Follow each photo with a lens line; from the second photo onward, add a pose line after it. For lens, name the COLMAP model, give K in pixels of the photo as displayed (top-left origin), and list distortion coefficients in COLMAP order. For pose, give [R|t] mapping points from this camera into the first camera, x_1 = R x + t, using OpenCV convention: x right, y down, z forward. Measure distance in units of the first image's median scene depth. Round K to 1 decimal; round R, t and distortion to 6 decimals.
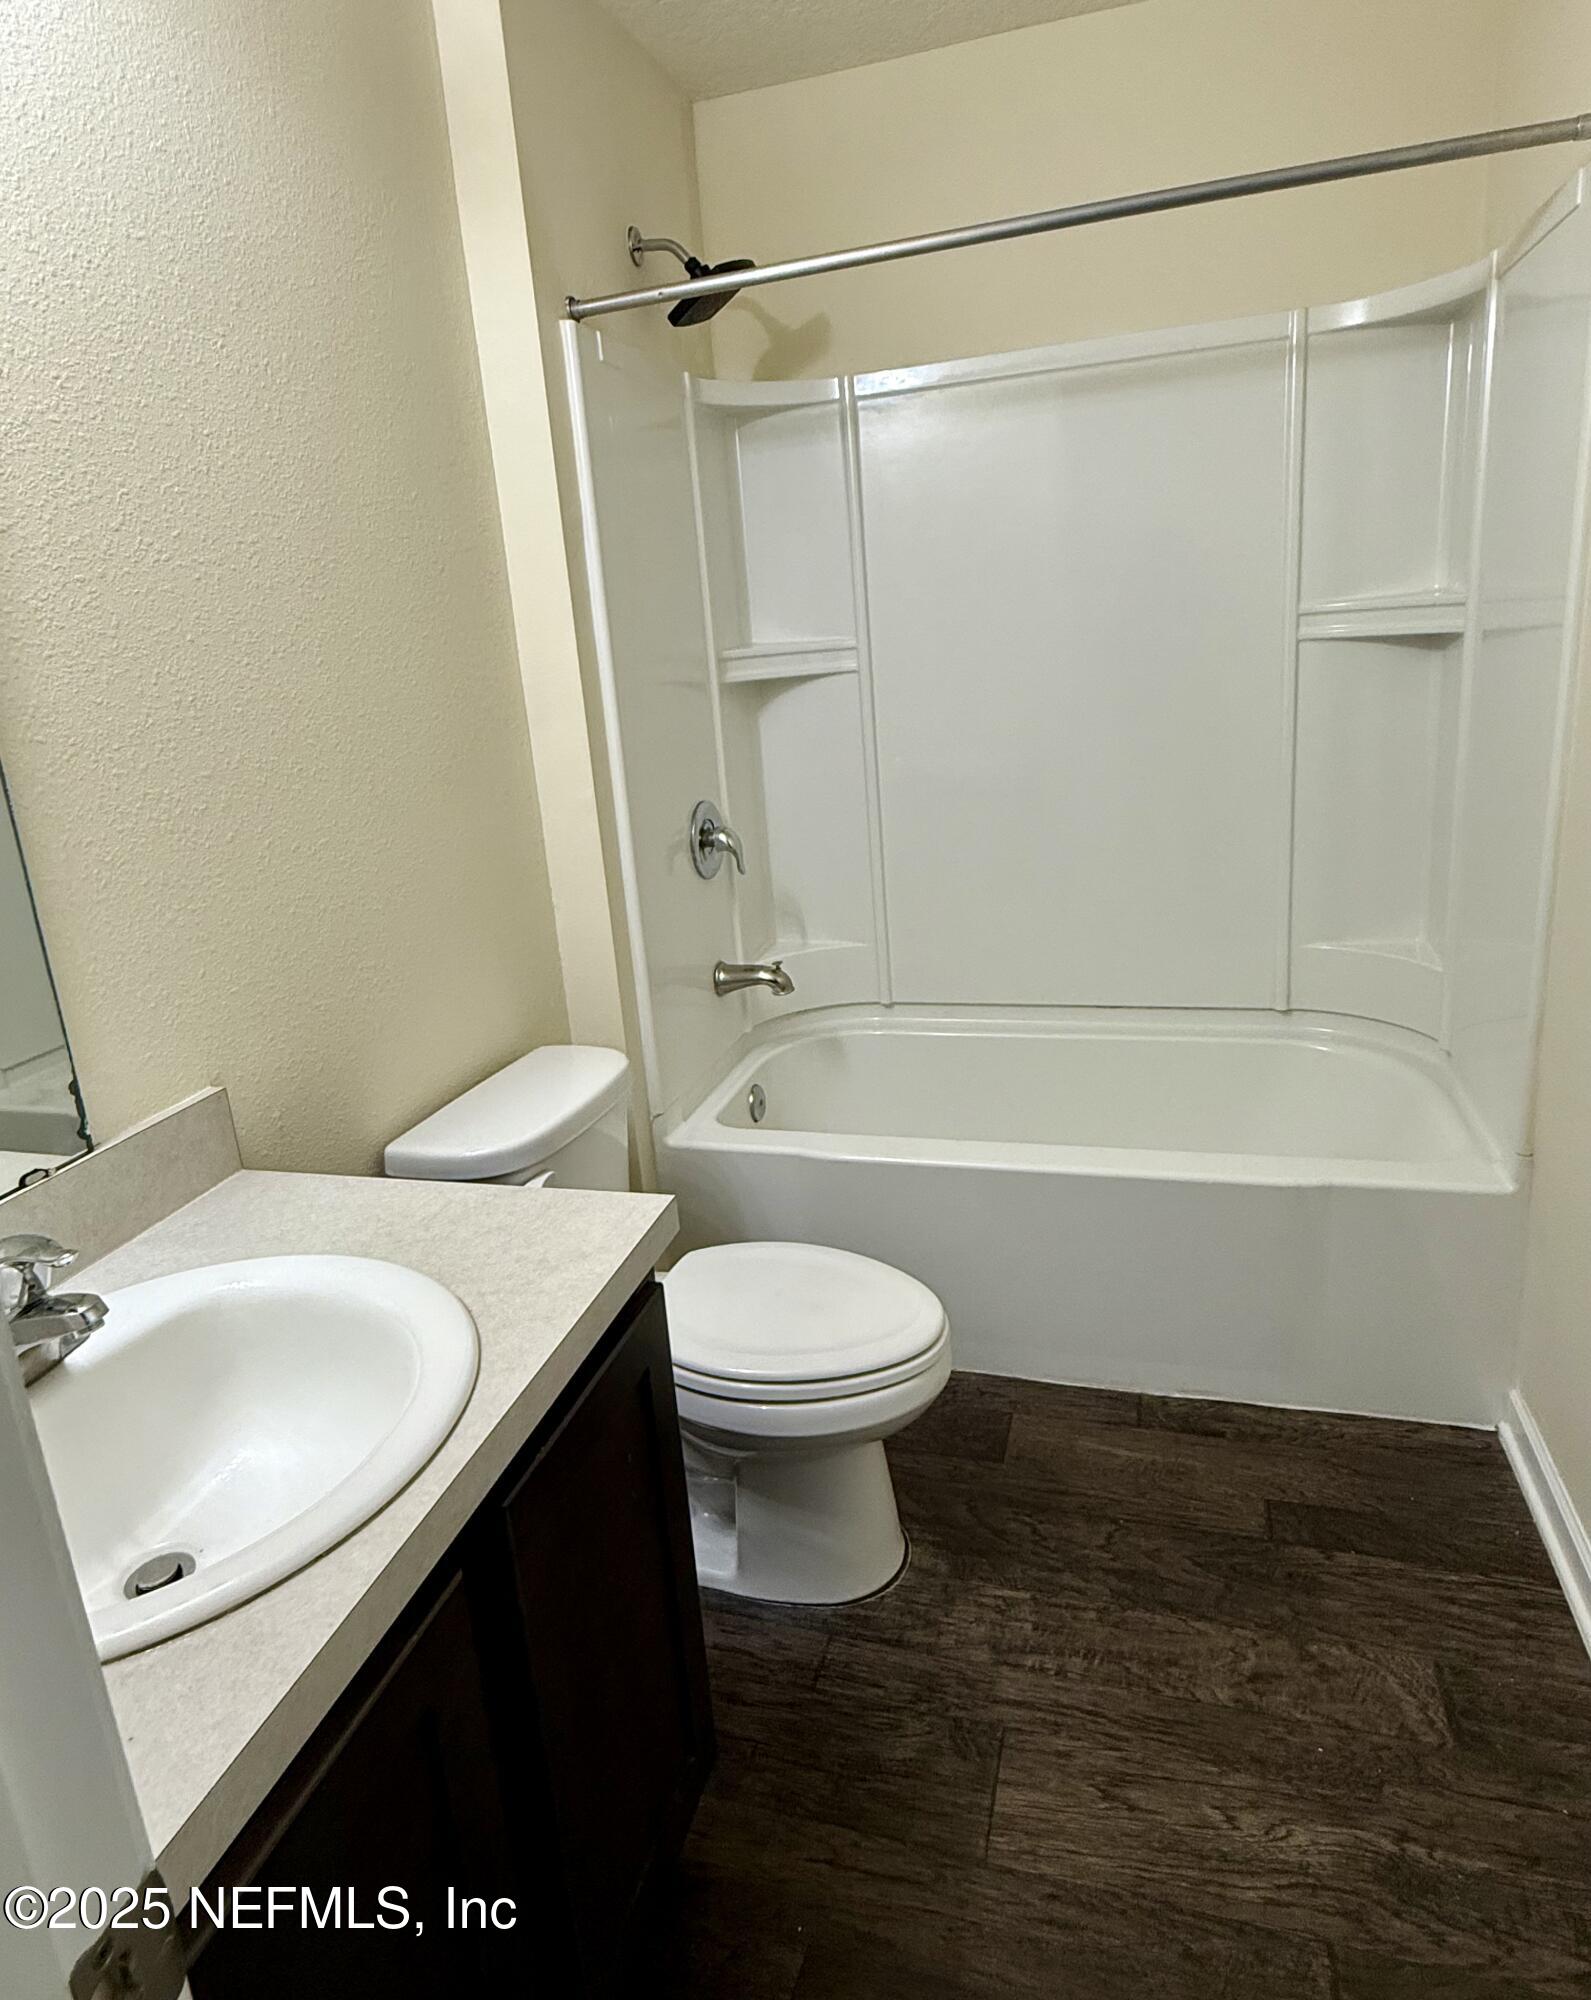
lens RADIAL K [[1186.5, 0, 801.9], [0, 1186.5, 938.3], [0, 0, 1]] dist [0.002719, -0.001268]
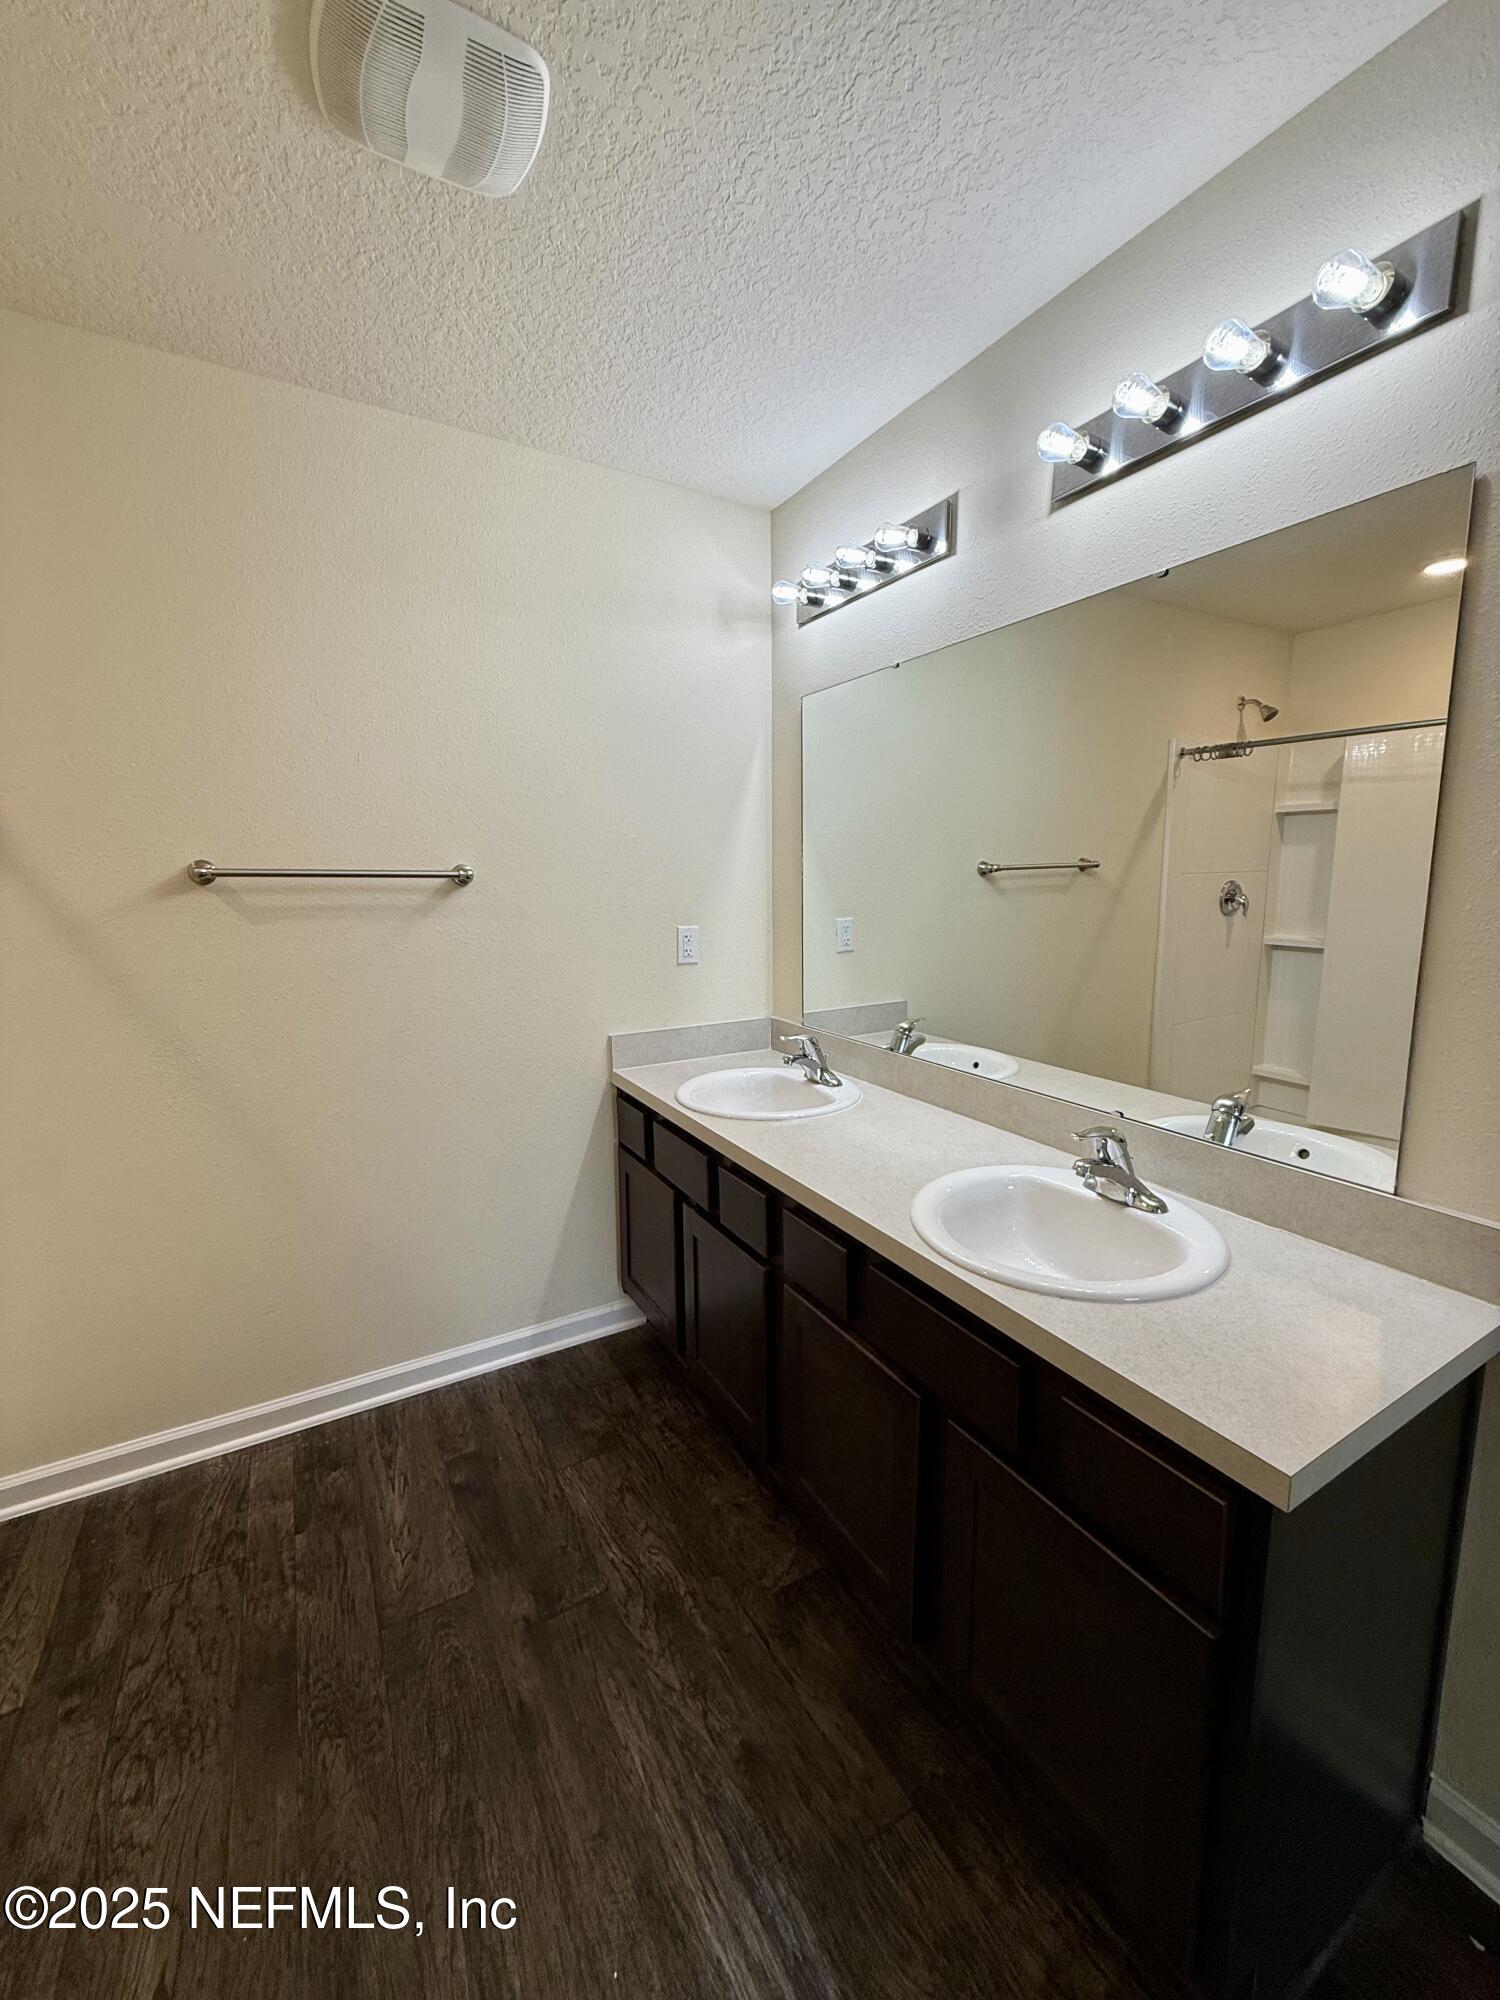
lens RADIAL K [[798.7, 0, 753.9], [0, 798.7, 990.1], [0, 0, 1]] dist [-0.000116, -0.000071]
pose [[0.731601, 0.171335, -0.659852, 1.030905], [-0.218958, 0.975677, 0.010575, -0.112975], [0.645614, 0.136744, 0.751321, 0.058530]]
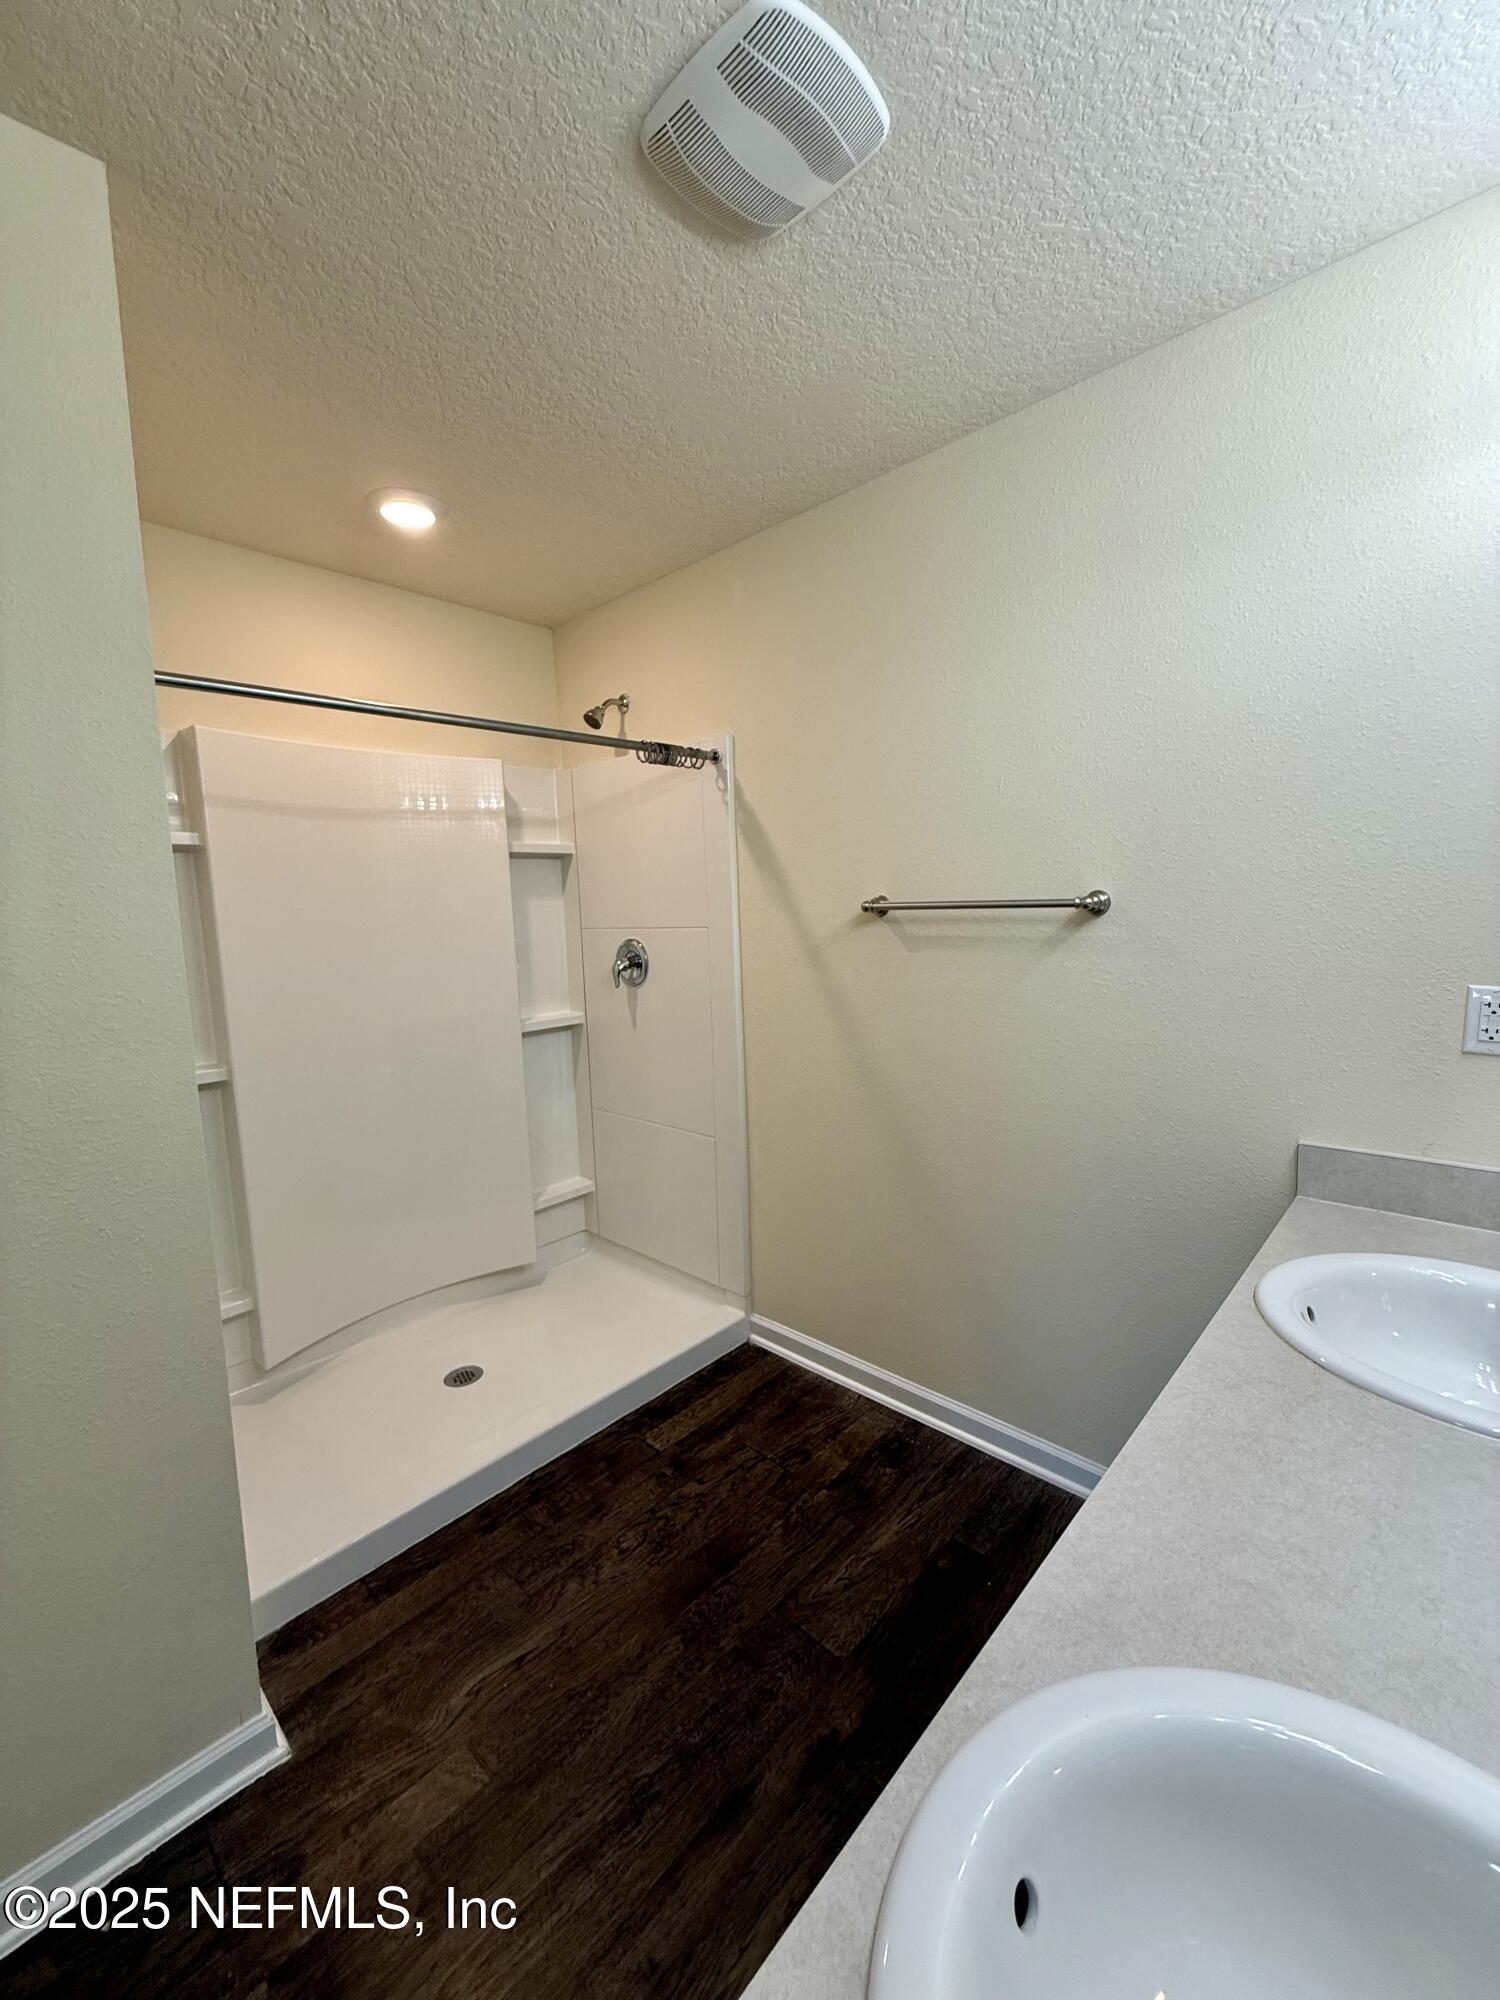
lens RADIAL K [[798.7, 0, 753.9], [0, 798.7, 990.1], [0, 0, 1]] dist [-0.000116, -0.000071]
pose [[-0.440098, 0.183295, -0.879043, 0.977367], [-0.152599, 0.949438, 0.274374, -0.299336], [0.884888, 0.254892, -0.389875, 0.772563]]
